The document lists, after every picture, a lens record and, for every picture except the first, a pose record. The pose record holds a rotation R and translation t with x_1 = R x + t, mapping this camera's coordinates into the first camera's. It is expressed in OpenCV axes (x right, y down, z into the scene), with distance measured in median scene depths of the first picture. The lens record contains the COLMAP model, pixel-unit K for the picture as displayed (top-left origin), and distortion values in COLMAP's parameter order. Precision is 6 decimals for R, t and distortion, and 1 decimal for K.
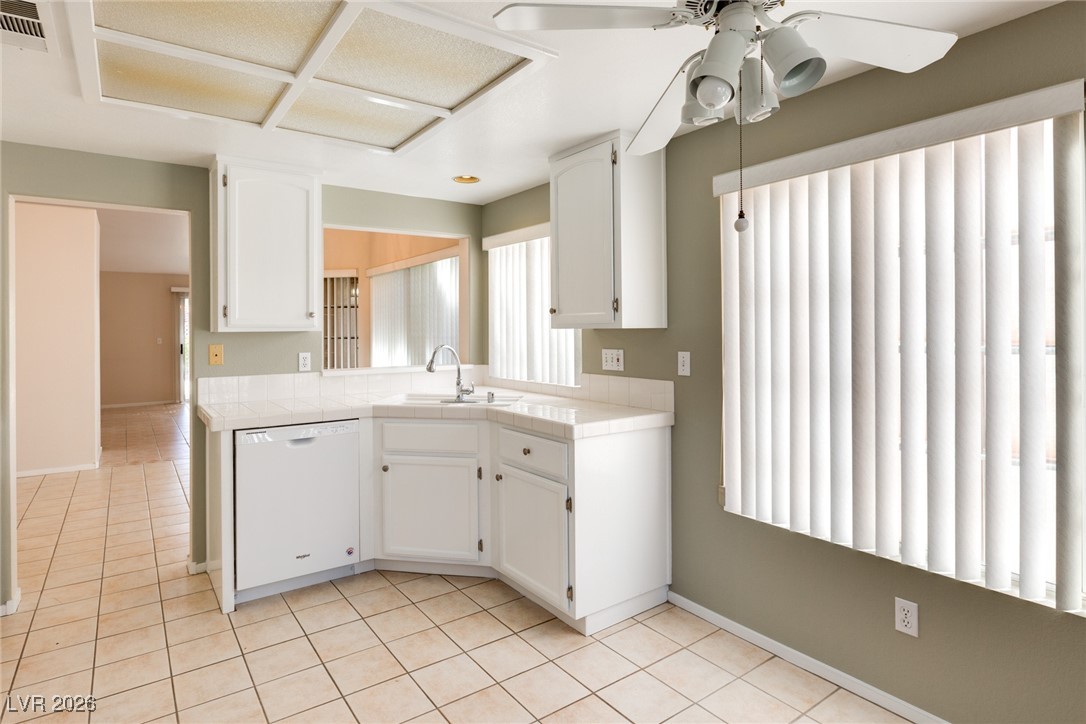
lens RADIAL K [[585.4, 0, 544.0], [0, 585.4, 329.1], [0, 0, 1]] dist [-0.002001, -0.000991]
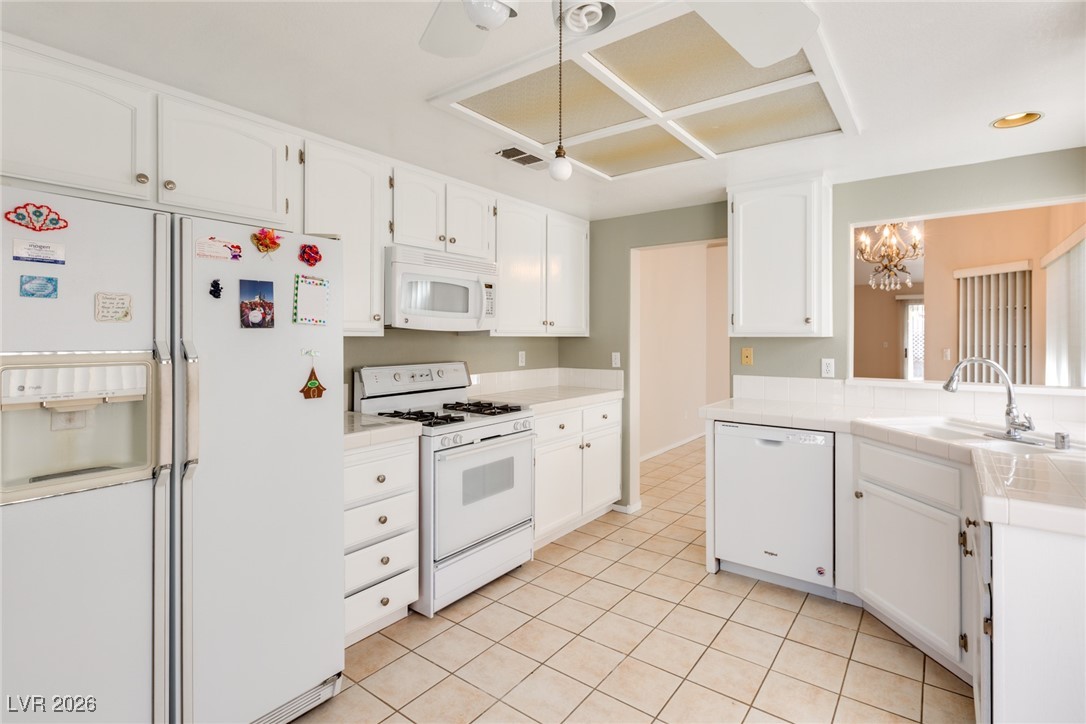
lens RADIAL K [[524.7, 0, 544.2], [0, 524.7, 334.2], [0, 0, 1]] dist [-0.001010, -0.000641]
pose [[0.294785, 0.003666, -0.955556, 0.332153], [-0.003241, 0.999991, 0.002836, -0.002032], [0.955558, 0.002261, 0.294795, 0.316218]]
